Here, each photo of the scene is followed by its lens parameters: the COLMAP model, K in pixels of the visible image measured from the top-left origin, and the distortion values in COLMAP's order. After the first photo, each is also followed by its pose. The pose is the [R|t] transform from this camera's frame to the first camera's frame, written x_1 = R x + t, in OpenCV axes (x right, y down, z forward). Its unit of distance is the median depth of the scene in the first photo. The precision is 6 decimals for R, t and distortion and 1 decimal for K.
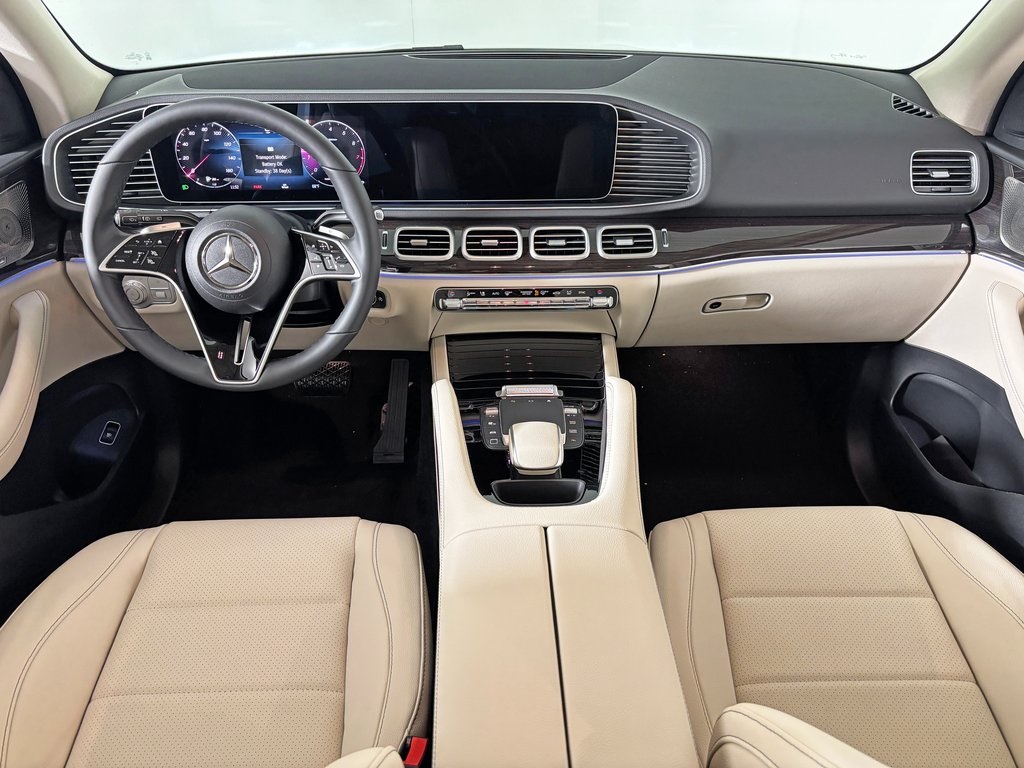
lens RADIAL K [[772.3, 0, 512.0], [0, 772.3, 384.0], [0, 0, 1]] dist [-0.001575, 0.006351]
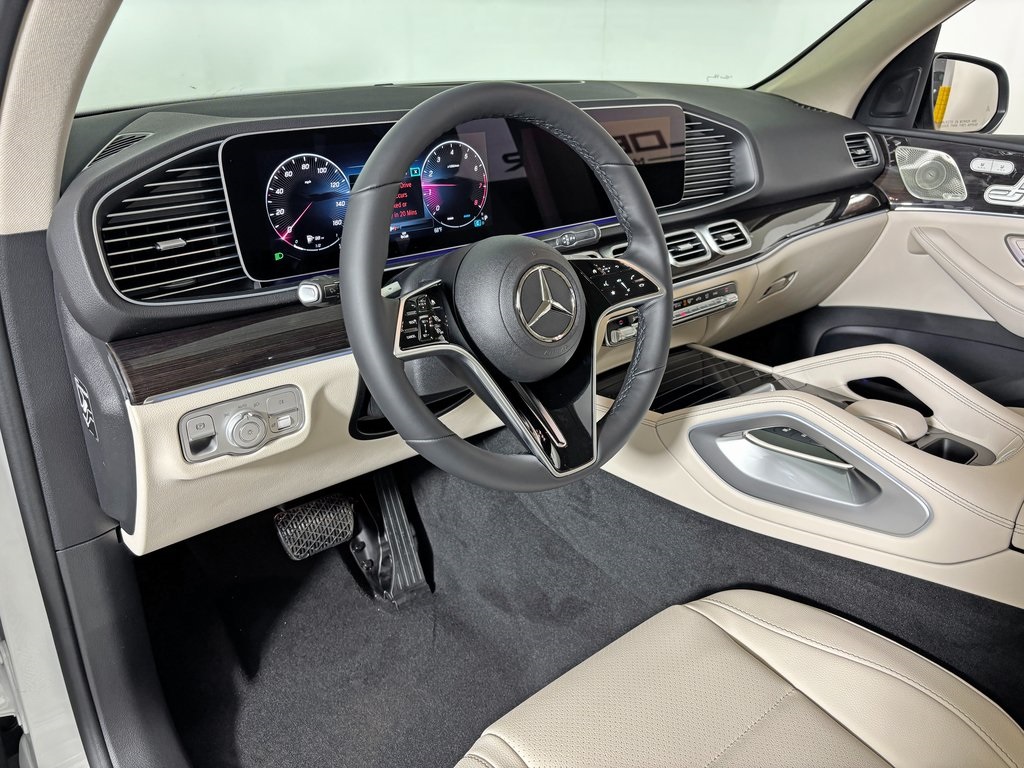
lens RADIAL K [[772.3, 0, 512.0], [0, 772.3, 384.0], [0, 0, 1]] dist [-0.001575, 0.006351]
pose [[0.782348, -0.249900, 0.570510, -0.689355], [0.327461, 0.944199, -0.035465, -0.063057], [-0.529812, 0.214565, 0.820525, 0.380491]]
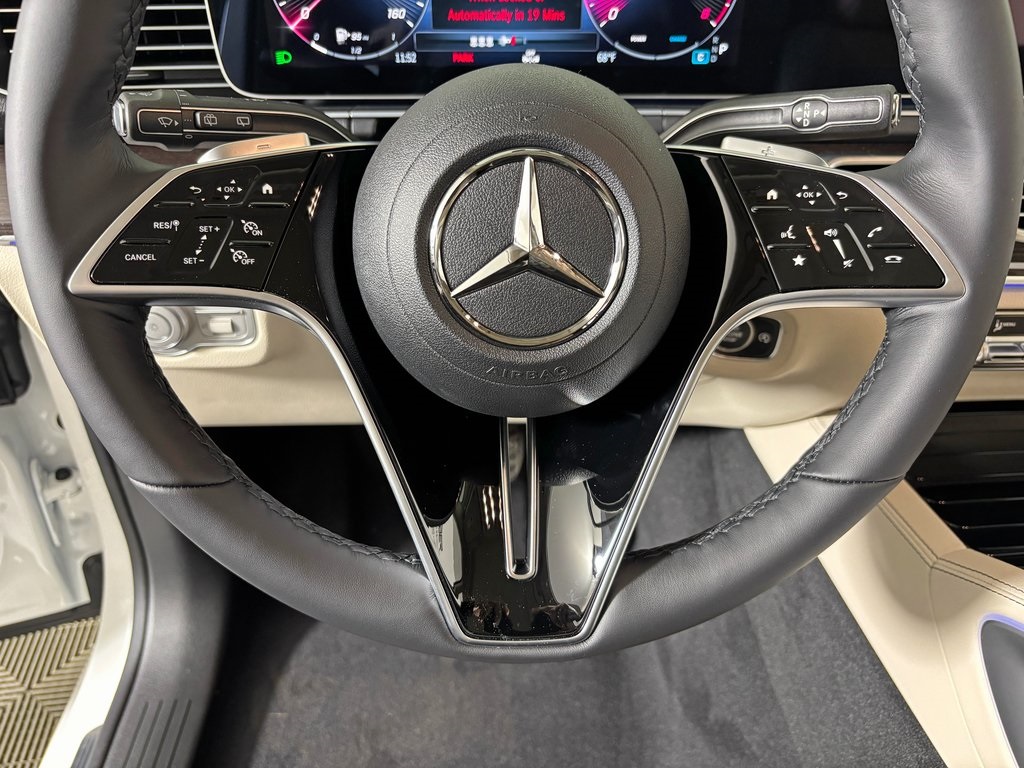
lens RADIAL K [[772.3, 0, 512.0], [0, 772.3, 384.0], [0, 0, 1]] dist [-0.001575, 0.006351]
pose [[0.999839, -0.007899, 0.016092, -0.320517], [0.007188, 0.999014, 0.043804, -0.105952], [-0.016422, -0.043681, 0.998911, 0.607353]]
